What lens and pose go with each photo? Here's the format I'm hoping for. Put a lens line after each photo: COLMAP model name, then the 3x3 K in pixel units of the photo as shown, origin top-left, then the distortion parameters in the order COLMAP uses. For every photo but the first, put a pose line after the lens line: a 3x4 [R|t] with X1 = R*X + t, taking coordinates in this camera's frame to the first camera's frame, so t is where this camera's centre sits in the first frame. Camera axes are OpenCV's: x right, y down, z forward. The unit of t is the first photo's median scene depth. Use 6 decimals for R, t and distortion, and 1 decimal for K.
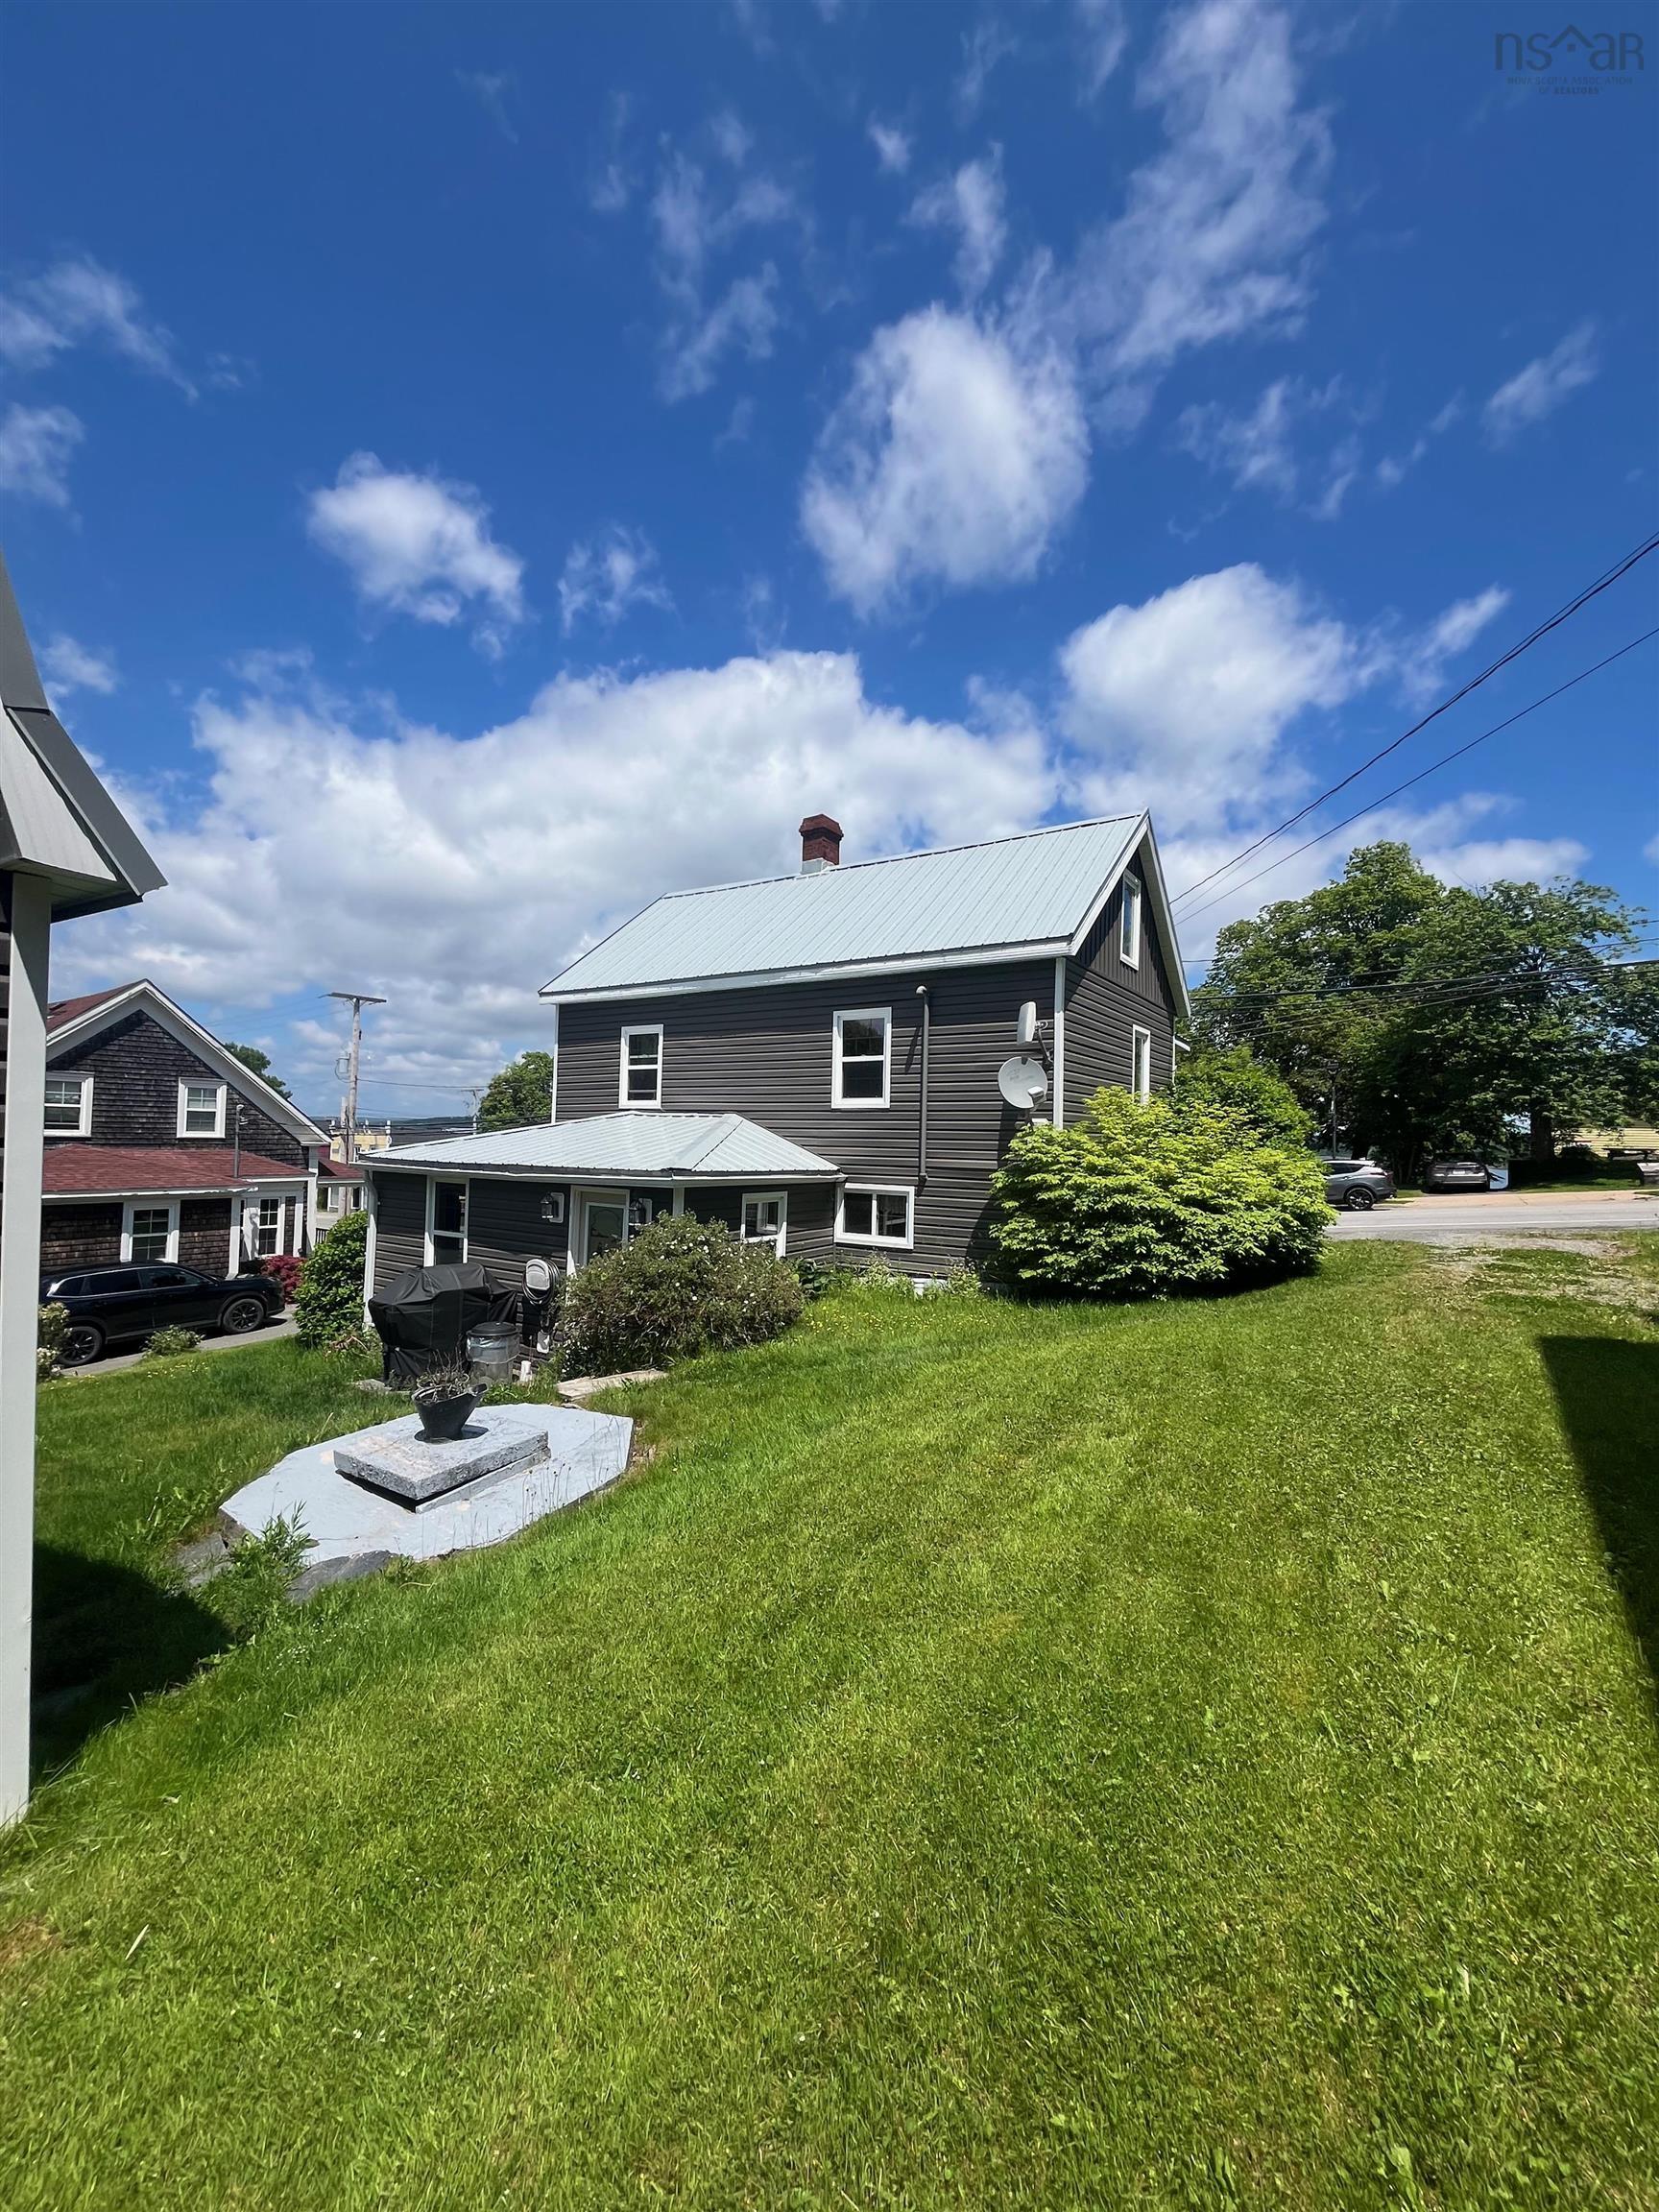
lens RADIAL K [[885.9, 0, 829.5], [0, 885.9, 1106.0], [0, 0, 1]] dist [-0.004481, -0.000386]
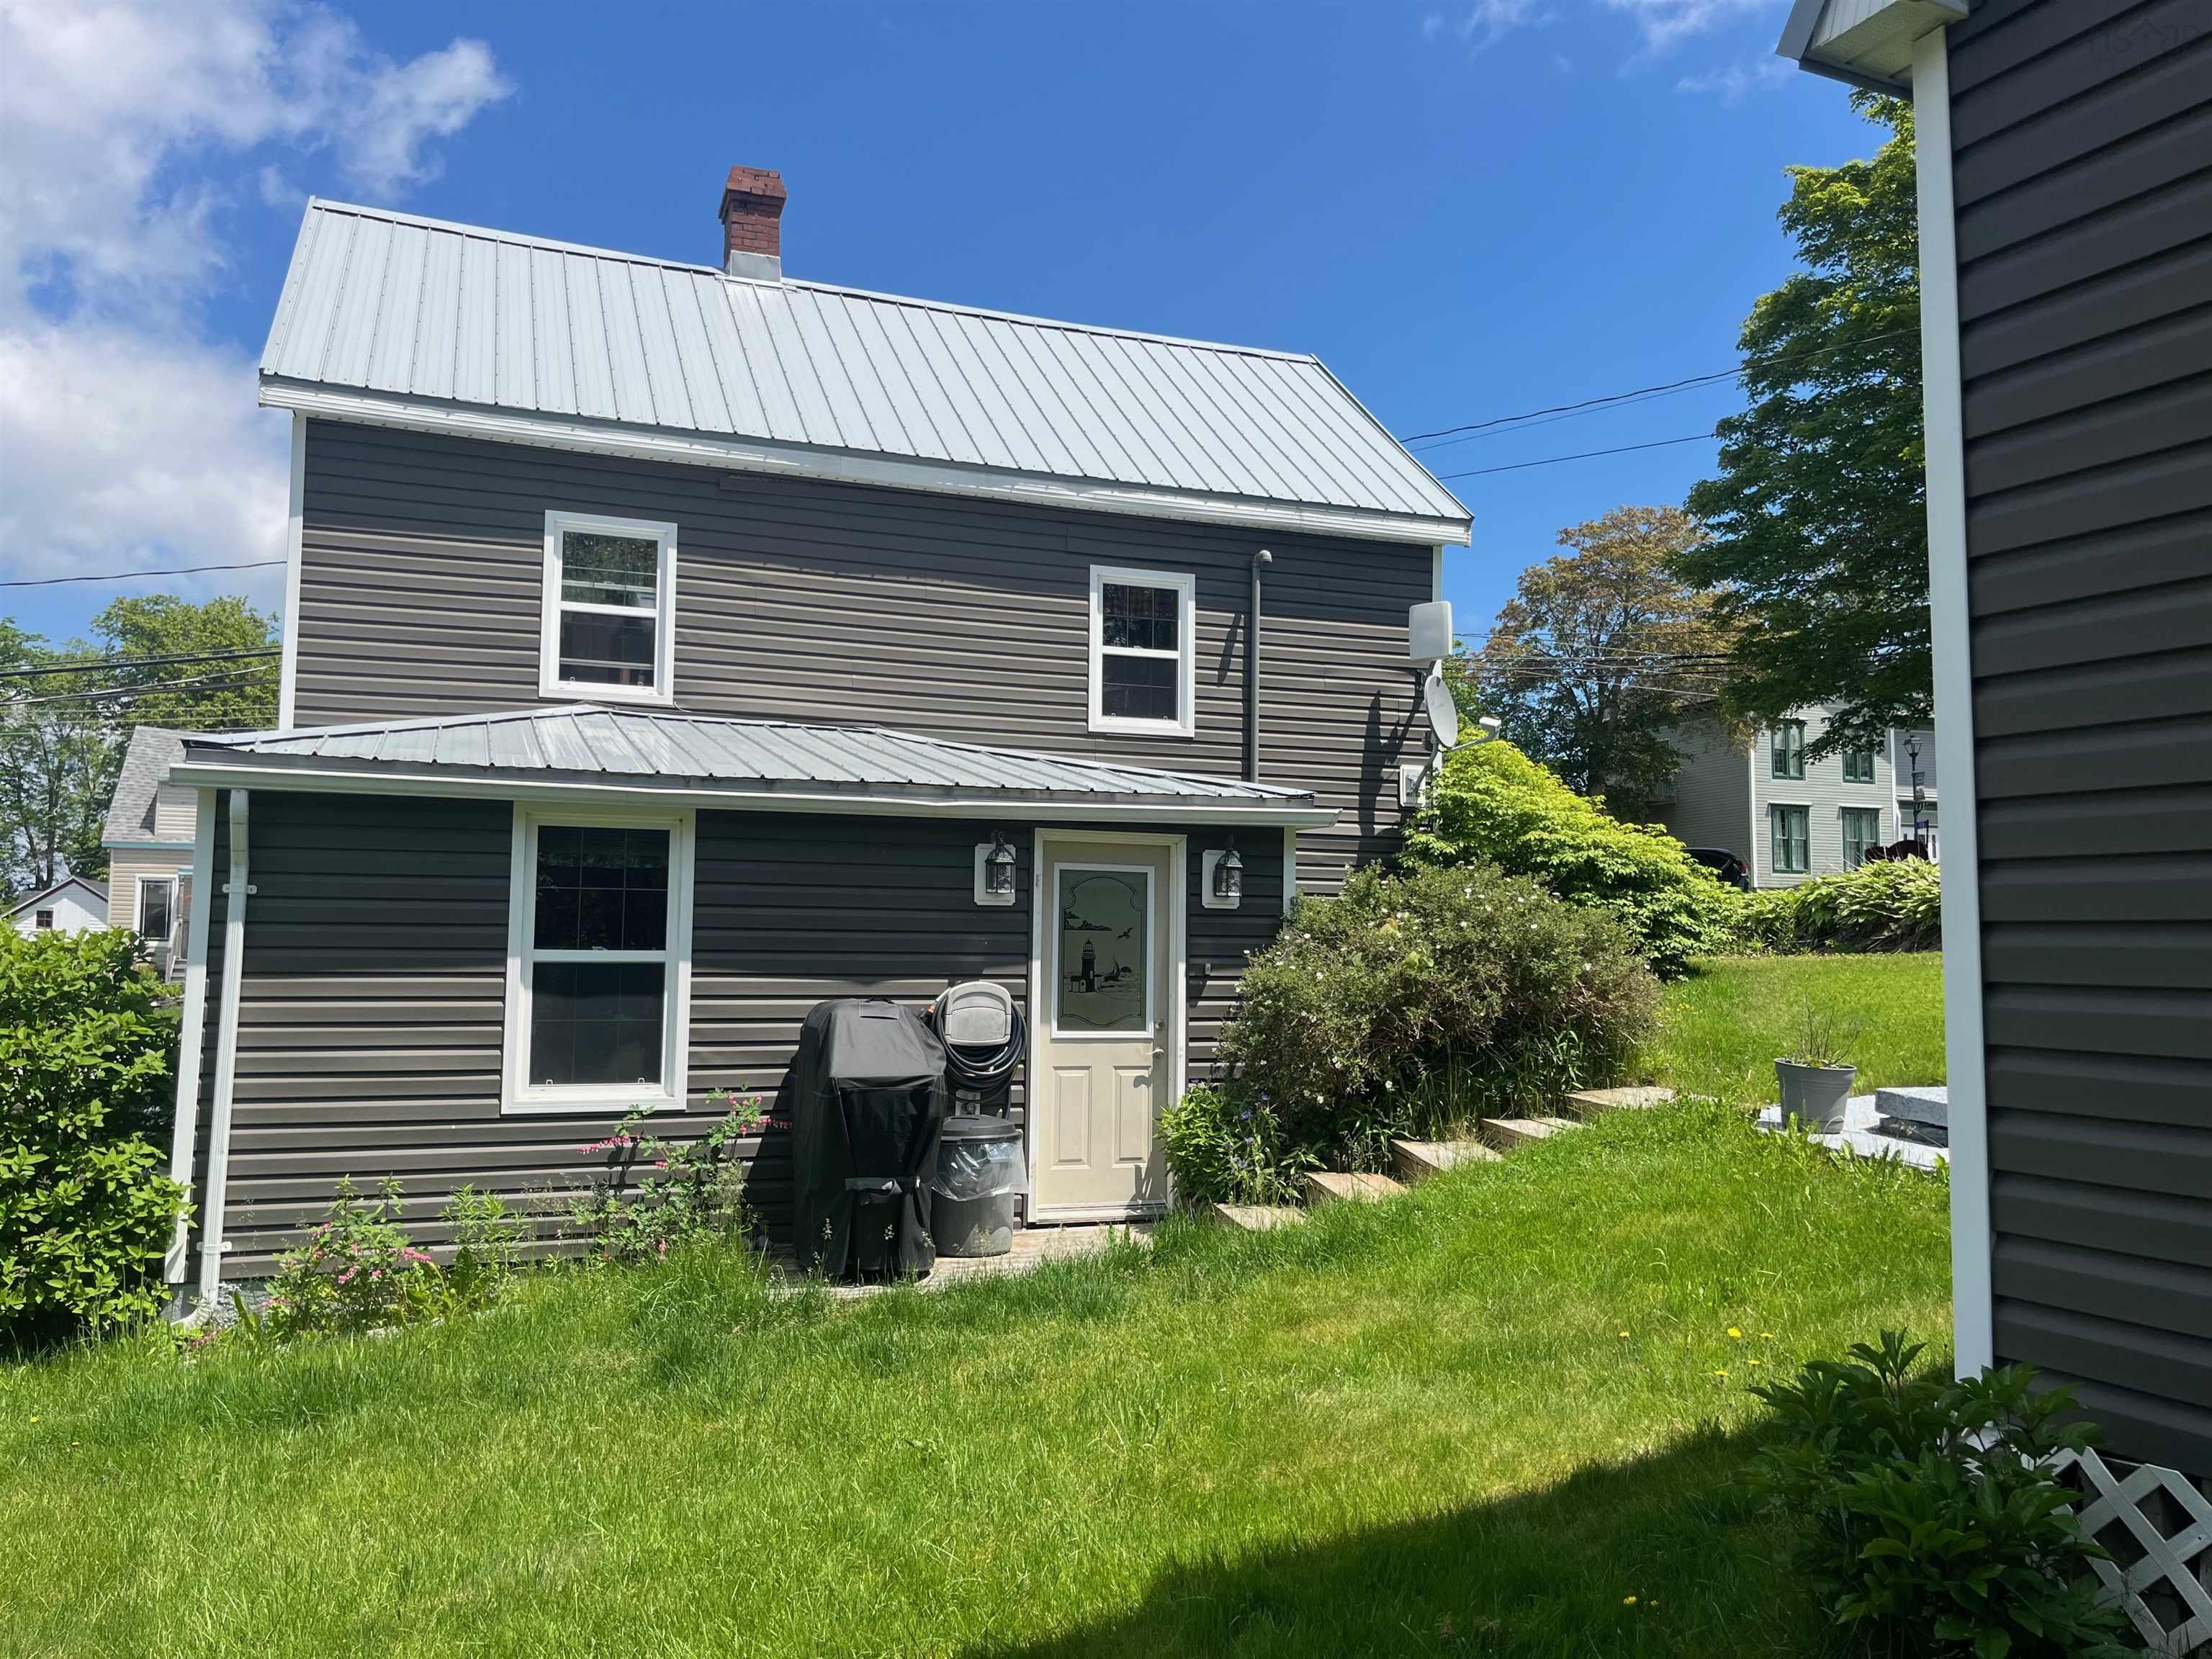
lens RADIAL K [[1690.6, 0, 1096.1], [0, 1690.6, 799.7], [0, 0, 1]] dist [0.052219, -0.076094]
pose [[0.585414, 0.058912, 0.808592, -0.878593], [-0.028574, 0.998236, -0.052041, 0.103626], [-0.810231, 0.007361, 0.586064, 0.356251]]
